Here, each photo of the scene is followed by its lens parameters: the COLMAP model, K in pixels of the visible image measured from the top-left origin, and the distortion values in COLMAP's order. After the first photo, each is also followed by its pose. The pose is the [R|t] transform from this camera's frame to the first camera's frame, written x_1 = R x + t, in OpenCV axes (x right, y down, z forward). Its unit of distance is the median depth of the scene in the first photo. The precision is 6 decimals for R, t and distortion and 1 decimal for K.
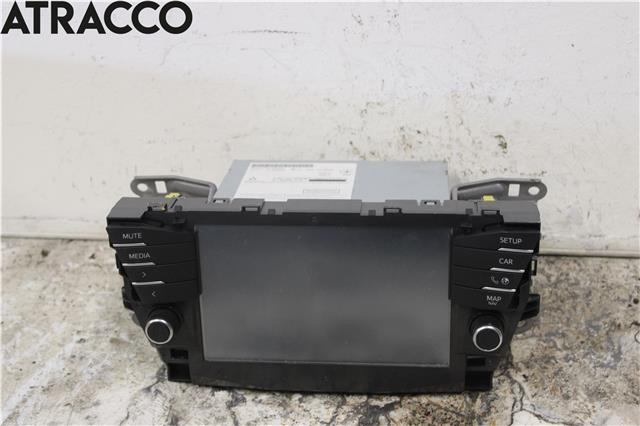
lens RADIAL K [[1084.8, 0, 311.5], [0, 1084.8, 232.2], [0, 0, 1]] dist [0.002749, 0.000000]
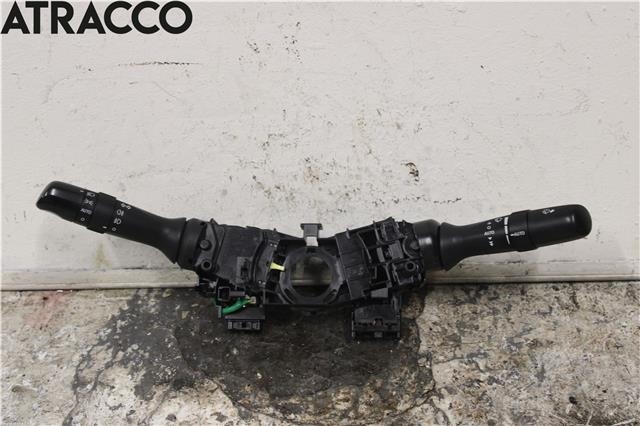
lens RADIAL K [[1024.7, 0, 318.3], [0, 1024.7, 211.3], [0, 0, 1]] dist [-0.004646, 0.000000]
pose [[0.995601, -0.052453, 0.077631, 0.019297], [0.051676, 0.998592, 0.011988, -0.054539], [-0.078150, -0.007924, 0.996910, 0.099963]]
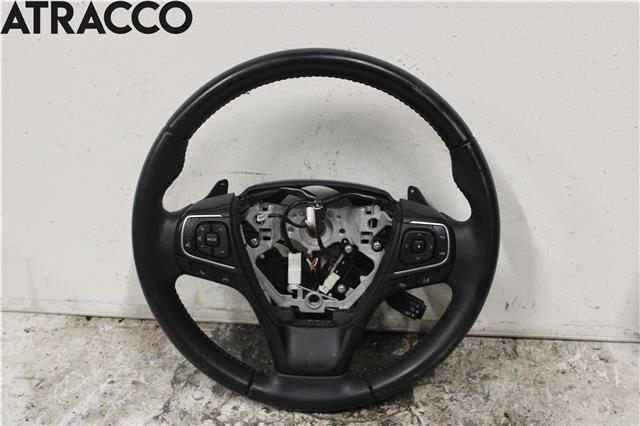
lens RADIAL K [[824.9, 0, 322.3], [0, 824.9, 211.3], [0, 0, 1]] dist [-0.055811, 0.000000]
pose [[0.999614, 0.016399, 0.022419, 0.037139], [-0.014022, 0.994649, -0.102356, -0.016775], [-0.023978, 0.102002, 0.994495, -0.097148]]
